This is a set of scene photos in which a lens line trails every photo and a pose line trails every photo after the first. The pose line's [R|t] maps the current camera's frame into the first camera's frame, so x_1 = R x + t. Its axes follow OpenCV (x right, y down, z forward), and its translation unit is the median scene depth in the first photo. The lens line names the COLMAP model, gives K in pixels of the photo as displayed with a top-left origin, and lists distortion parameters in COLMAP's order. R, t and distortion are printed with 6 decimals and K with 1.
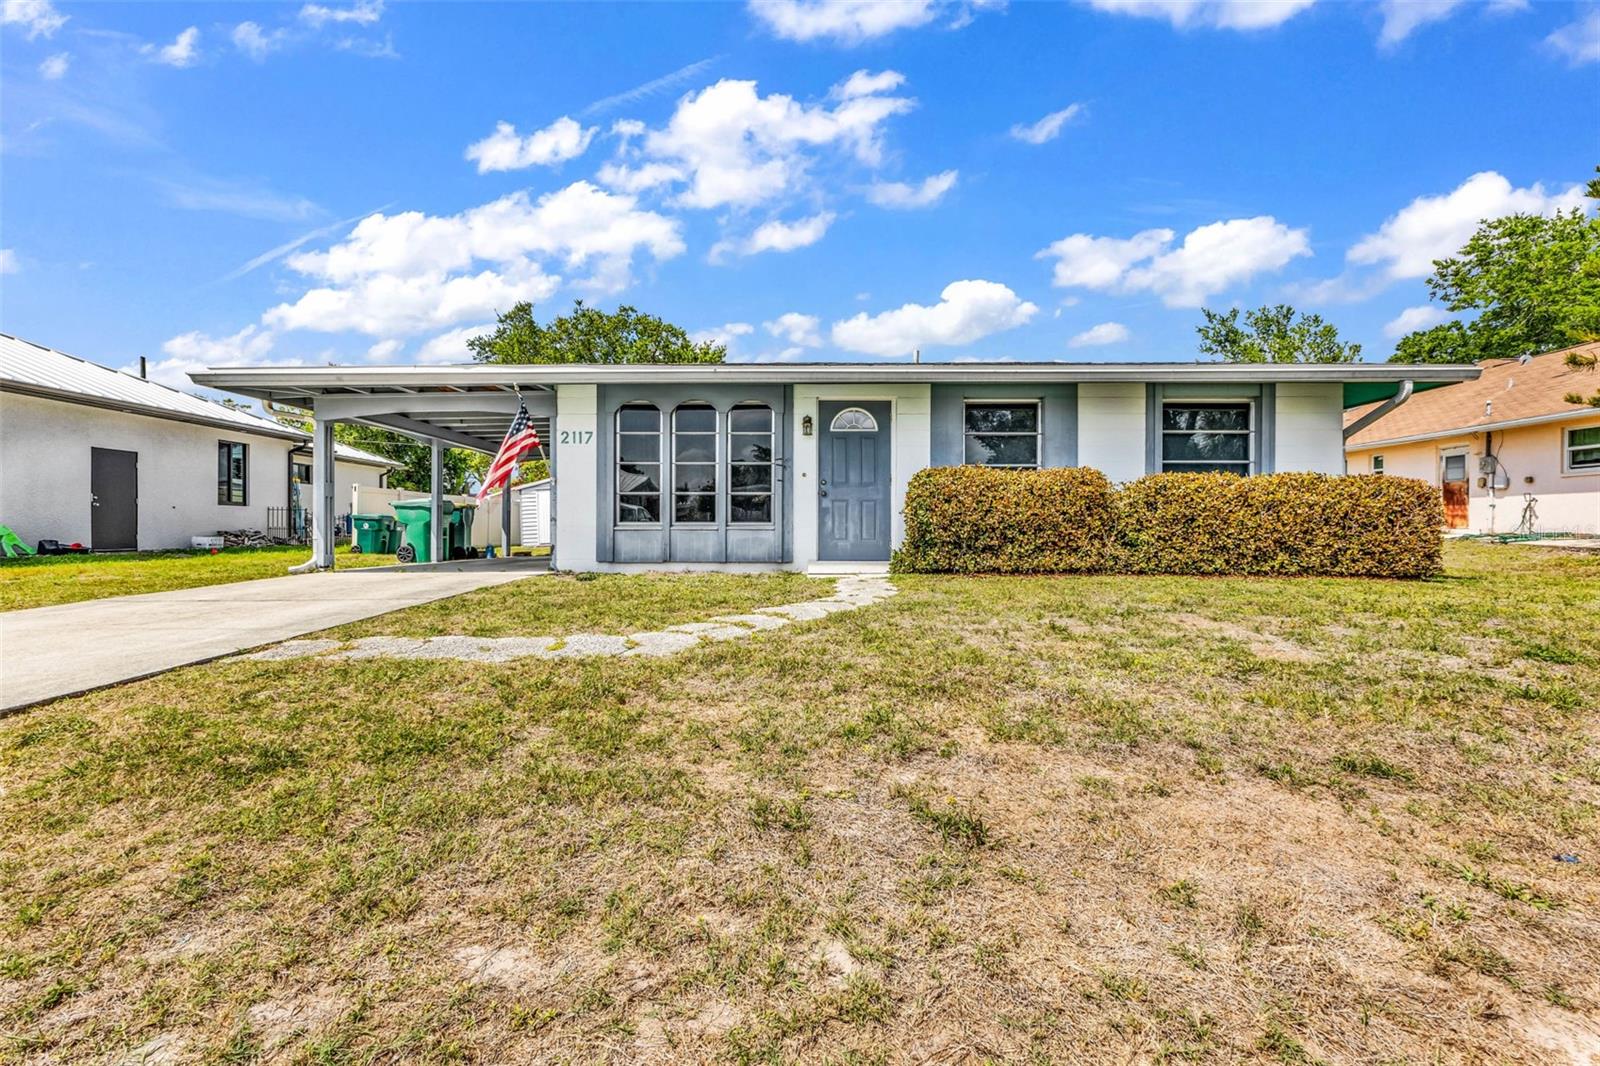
lens RADIAL K [[702.3, 0, 804.8], [0, 702.3, 503.7], [0, 0, 1]] dist [0.004796, 0.000177]
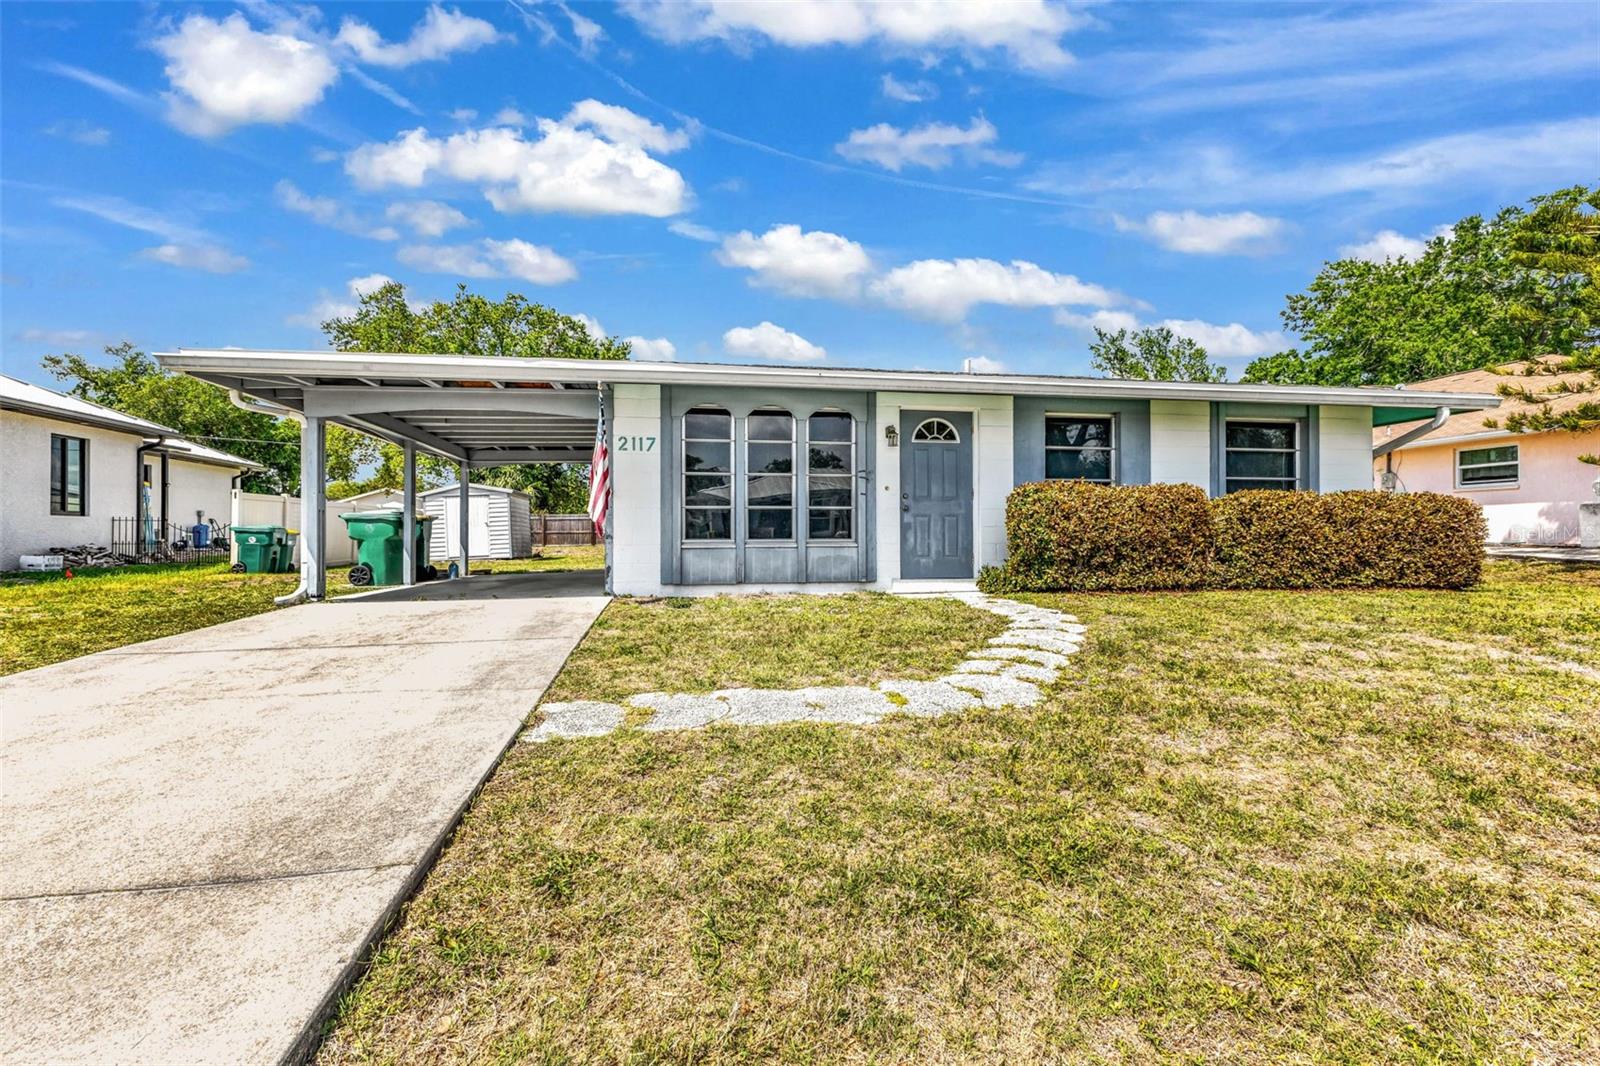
lens RADIAL K [[718.2, 0, 796.8], [0, 718.2, 504.0], [0, 0, 1]] dist [0.007809, 0.000577]
pose [[0.982574, 0.003032, 0.185848, -0.294401], [-0.001845, 0.999977, -0.006561, -0.013183], [-0.185864, 0.006104, 0.982557, 0.074851]]
